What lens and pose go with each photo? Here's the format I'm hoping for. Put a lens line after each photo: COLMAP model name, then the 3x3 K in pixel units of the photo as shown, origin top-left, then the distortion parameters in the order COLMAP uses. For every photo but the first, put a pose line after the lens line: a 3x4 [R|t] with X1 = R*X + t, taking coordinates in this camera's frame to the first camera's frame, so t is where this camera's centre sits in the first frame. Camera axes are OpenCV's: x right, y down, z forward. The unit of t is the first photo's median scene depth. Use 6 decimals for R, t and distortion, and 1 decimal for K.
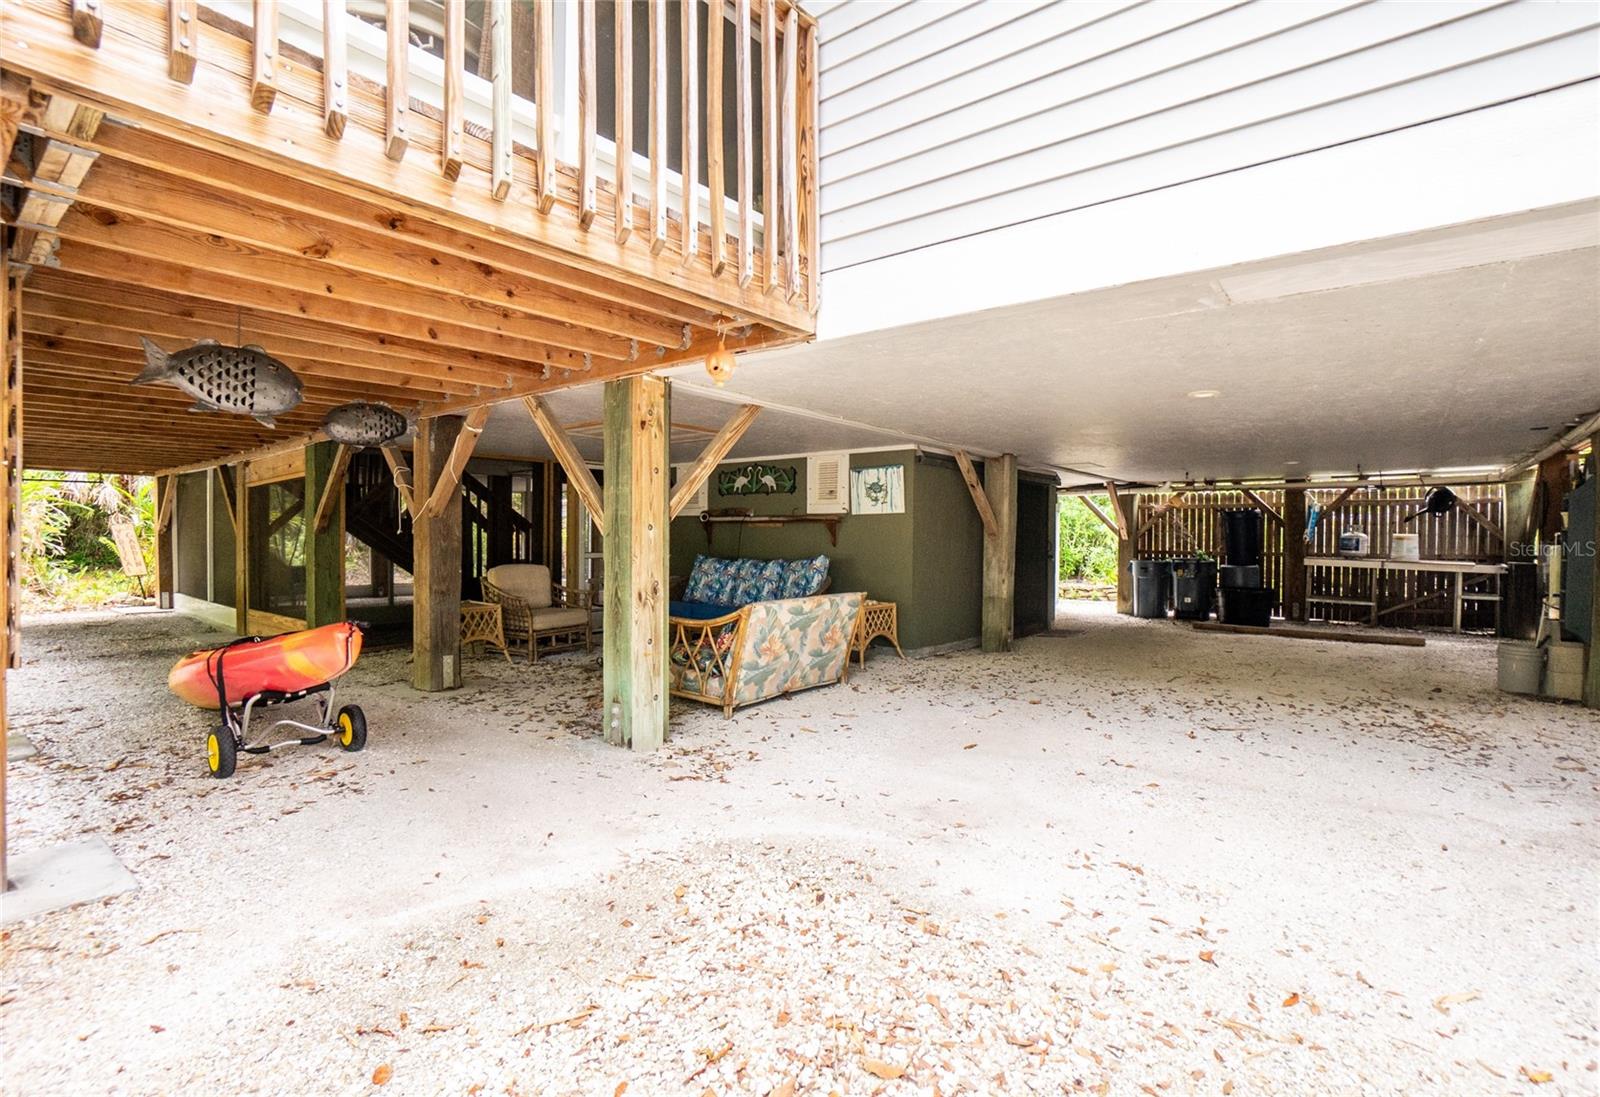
lens RADIAL K [[748.4, 0, 800.0], [0, 748.4, 548.5], [0, 0, 1]] dist [-0.000751, 0.000589]
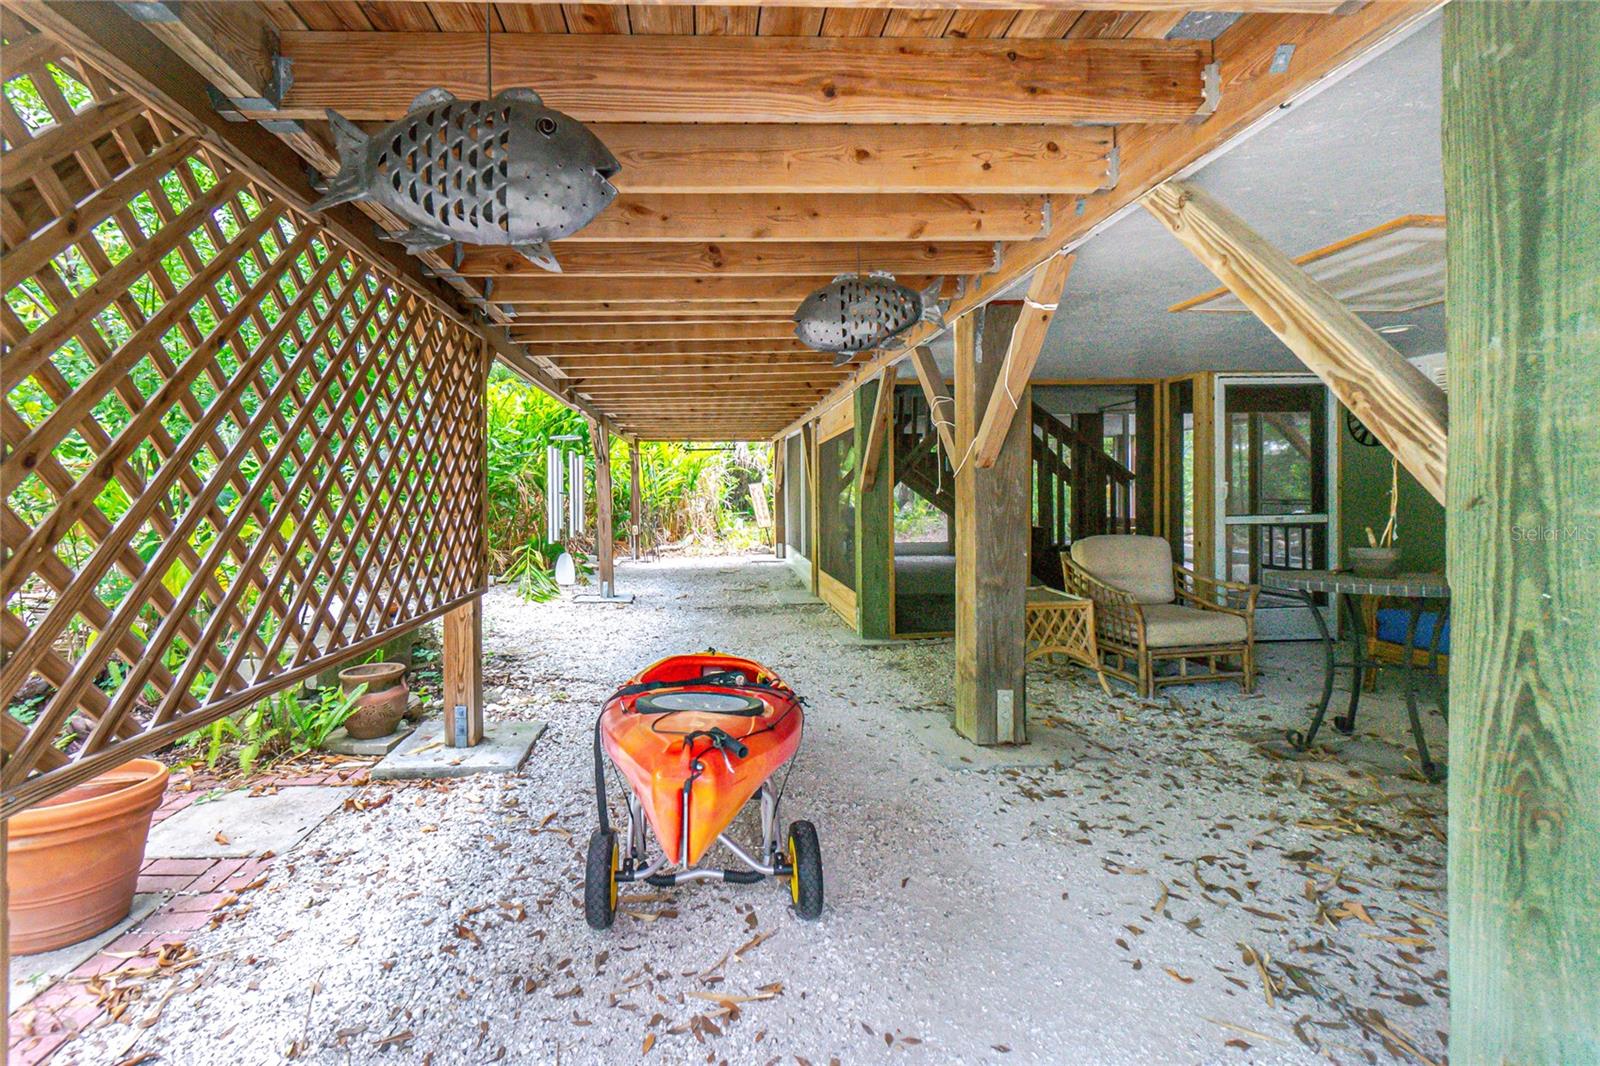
lens RADIAL K [[717.3, 0, 722.8], [0, 717.3, 493.2], [0, 0, 1]] dist [-0.009799, 0.000548]
pose [[0.658919, -0.008432, -0.752166, -0.146832], [0.002044, 0.999954, -0.009420, -0.012121], [0.752211, 0.004670, 0.658906, 0.358597]]
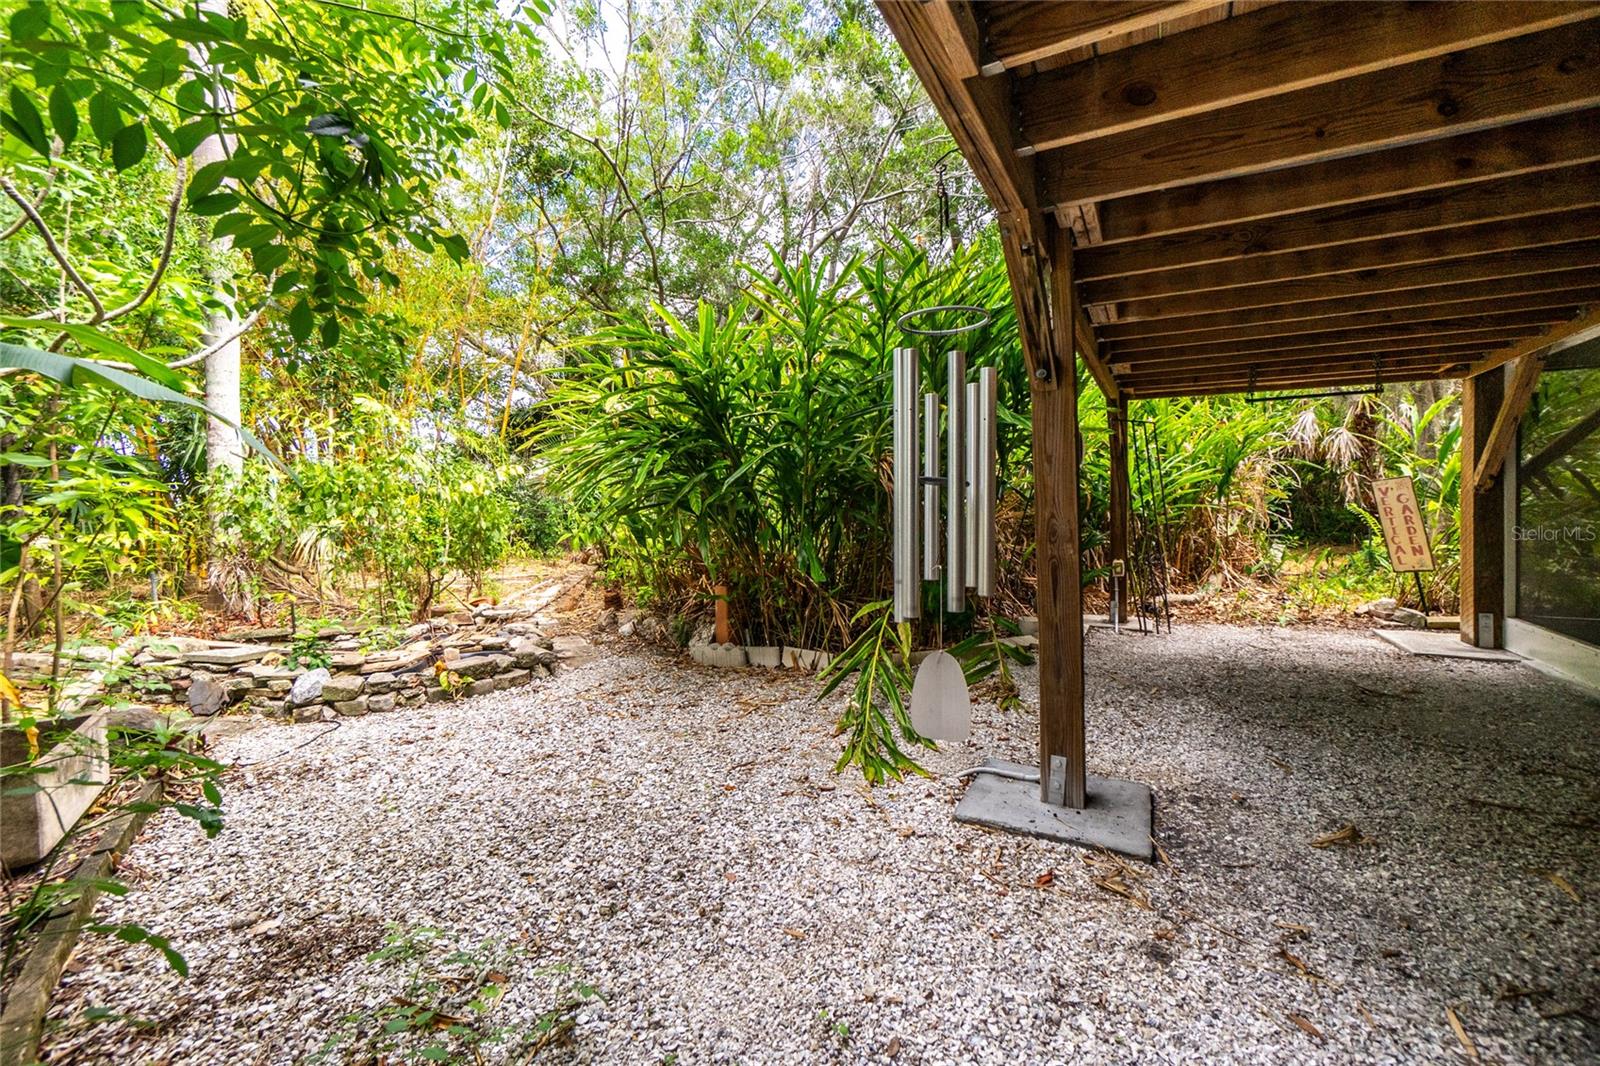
lens RADIAL K [[710.5, 0, 791.6], [0, 710.5, 513.2], [0, 0, 1]] dist [-0.002617, 0.000232]
pose [[0.196290, -0.001819, -0.980544, -0.783987], [-0.007531, 0.999966, -0.003363, -0.002928], [0.980517, 0.008044, 0.196269, 0.754734]]
